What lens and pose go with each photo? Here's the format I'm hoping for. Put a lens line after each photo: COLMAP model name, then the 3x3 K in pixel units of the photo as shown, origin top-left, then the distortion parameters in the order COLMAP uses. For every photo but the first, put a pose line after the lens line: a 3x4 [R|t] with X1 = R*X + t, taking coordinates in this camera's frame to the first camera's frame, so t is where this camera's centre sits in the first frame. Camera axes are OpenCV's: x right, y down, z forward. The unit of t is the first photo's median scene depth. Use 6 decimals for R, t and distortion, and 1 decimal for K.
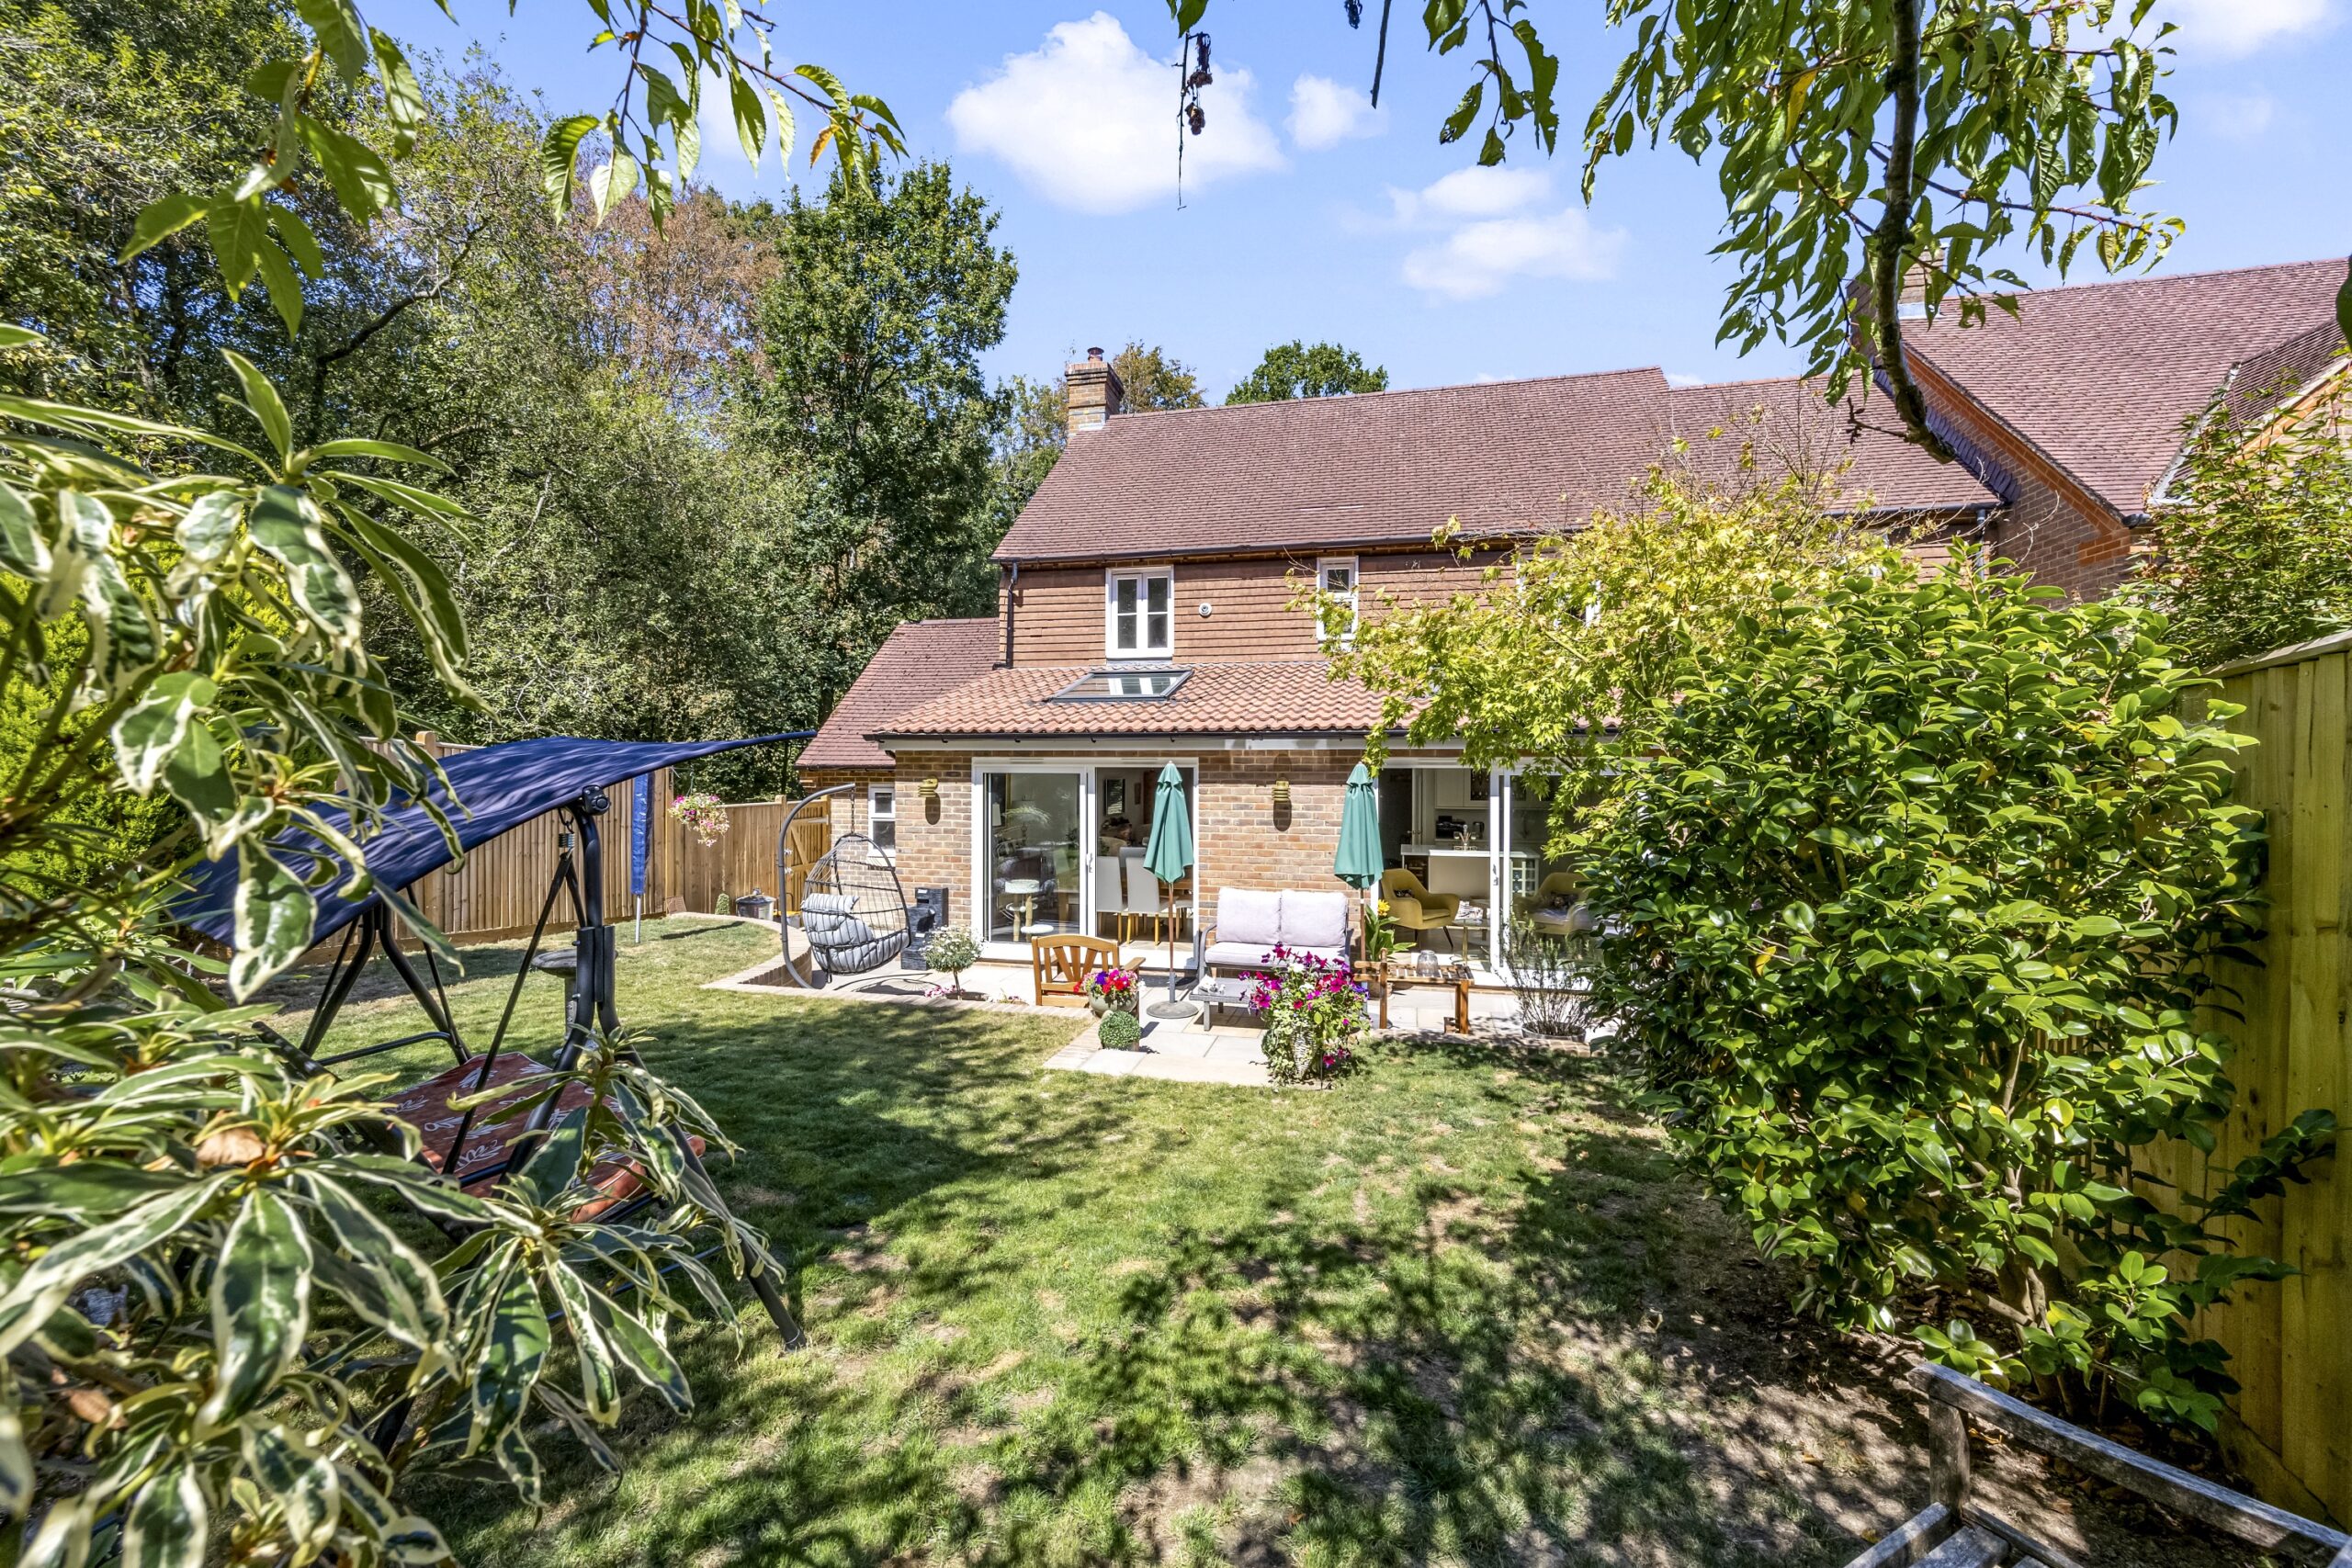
lens RADIAL K [[947.0, 0, 1180.2], [0, 947.0, 754.4], [0, 0, 1]] dist [-0.002627, -0.000279]
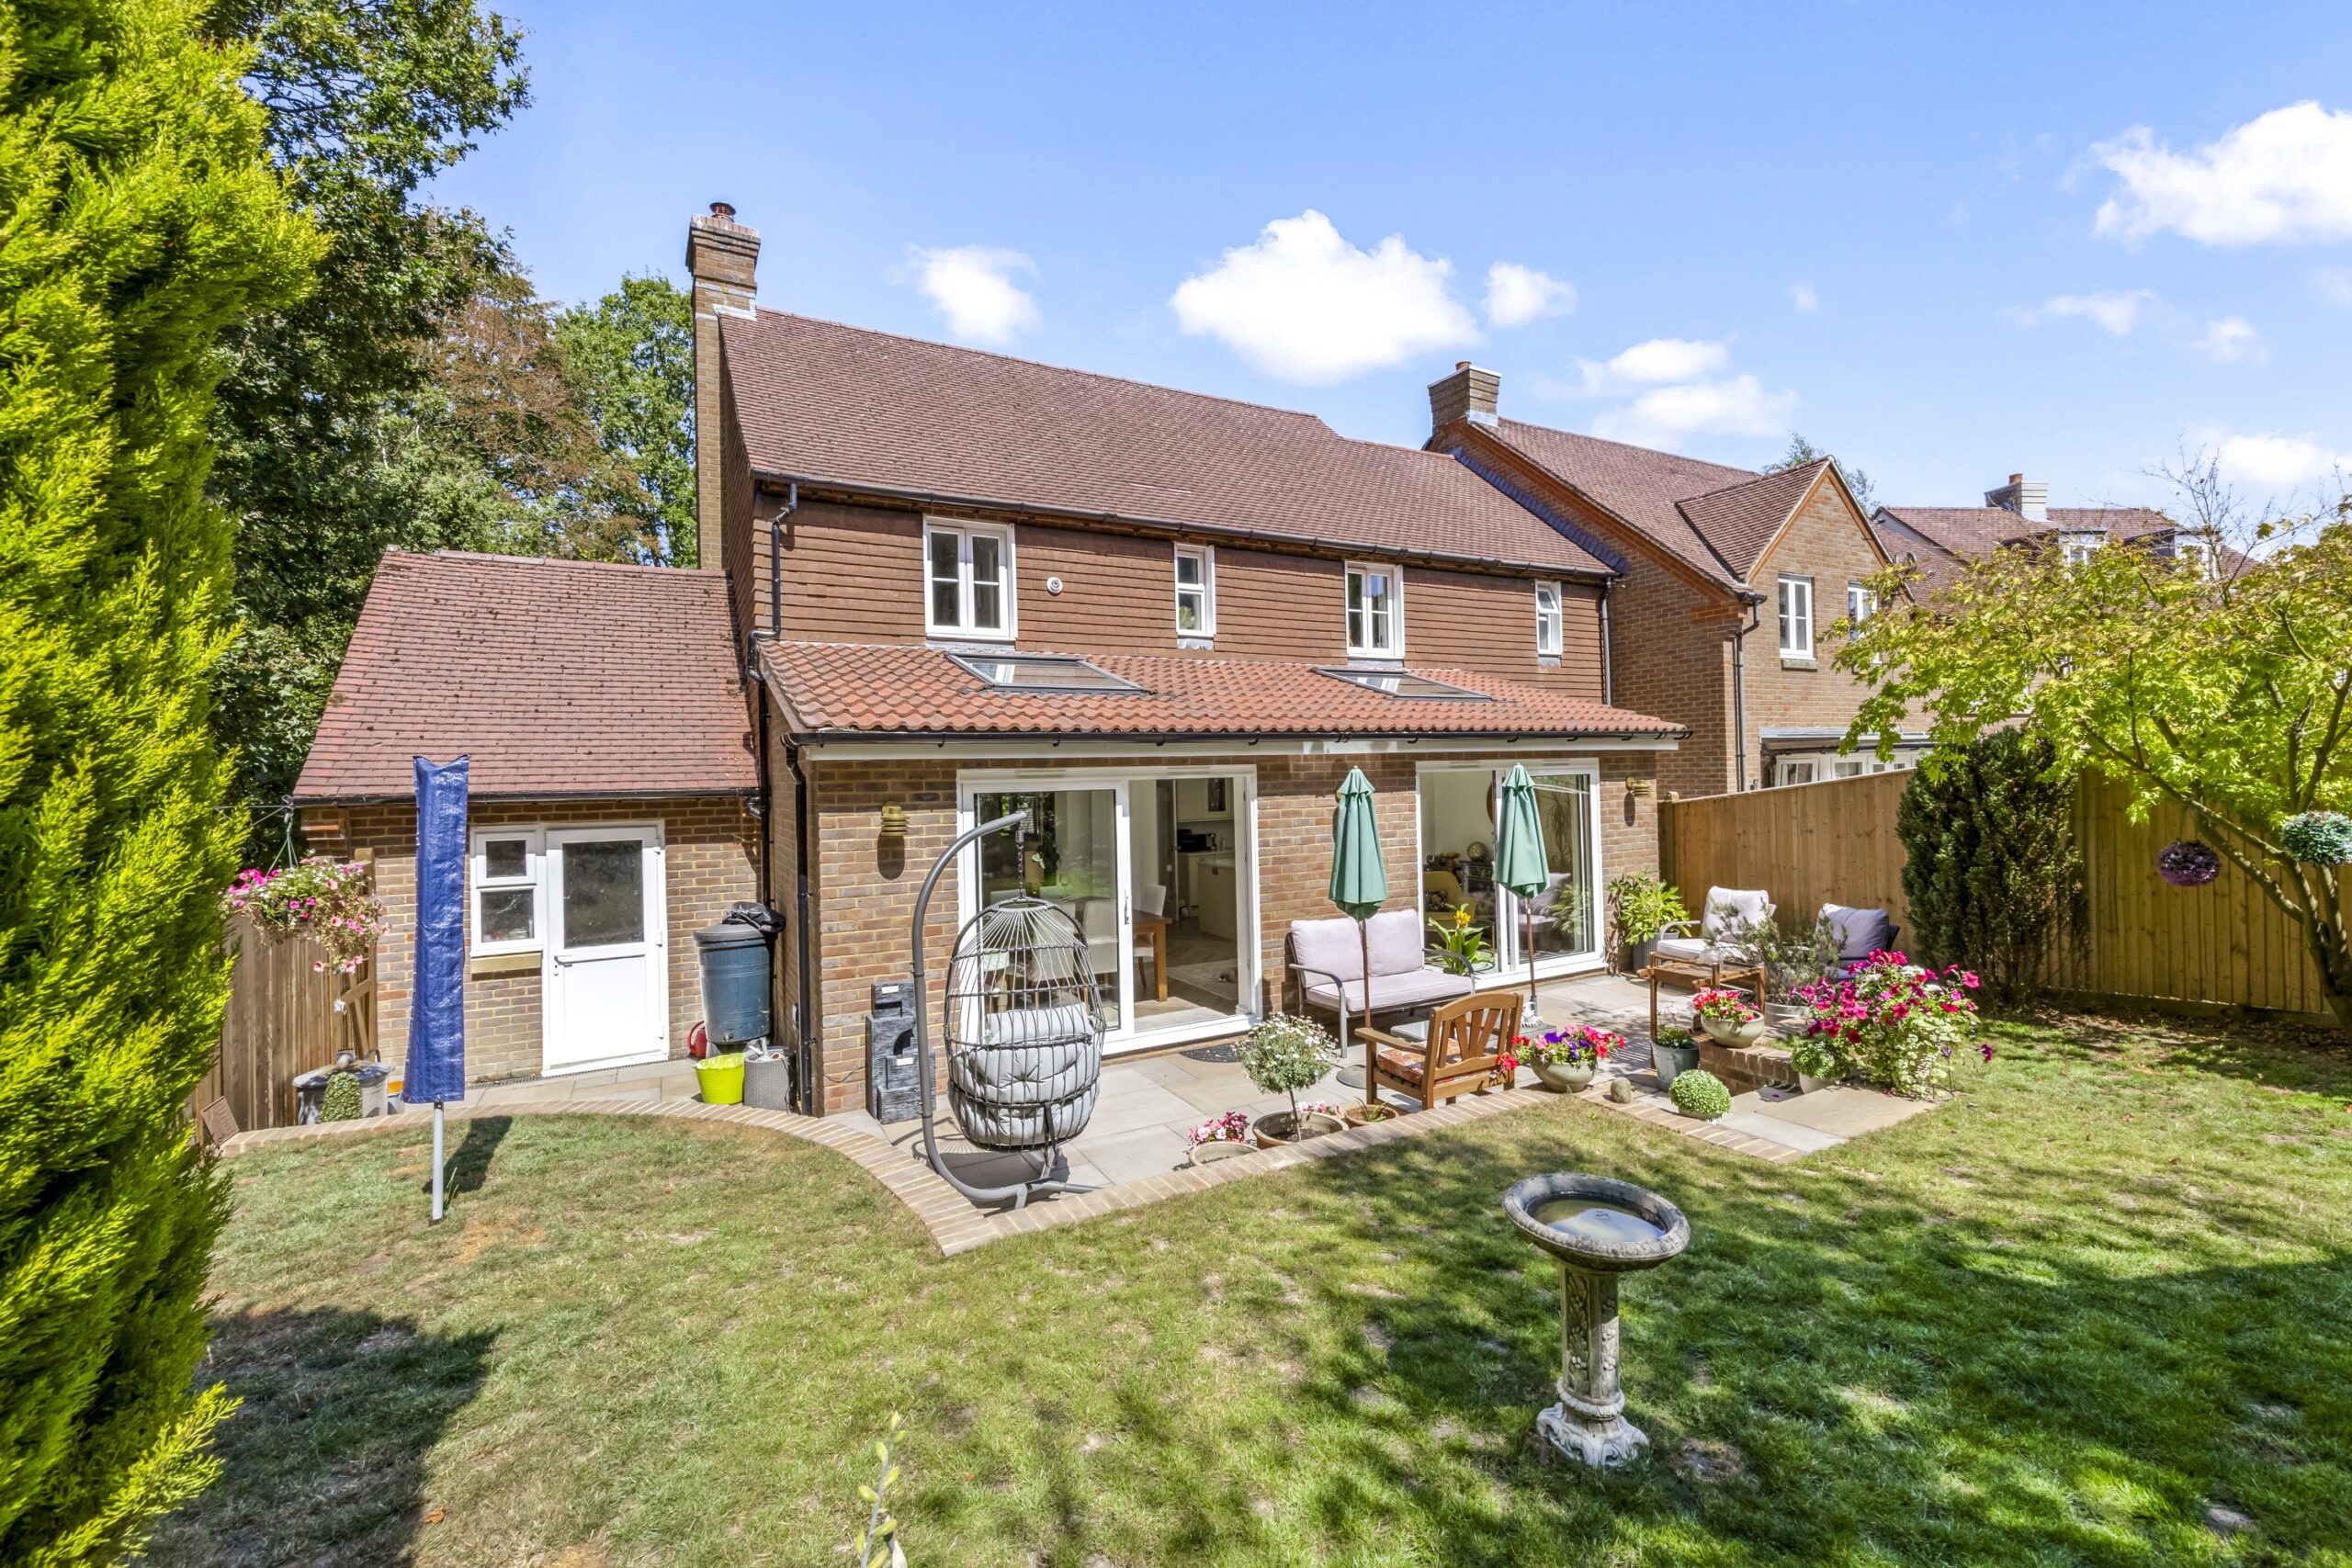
lens RADIAL K [[947.0, 0, 1180.2], [0, 947.0, 754.4], [0, 0, 1]] dist [-0.002627, -0.000279]
pose [[0.734418, -0.005523, 0.678675, -0.444257], [0.017813, 0.999779, -0.011140, 0.001847], [-0.678463, 0.020271, 0.734355, 0.336243]]
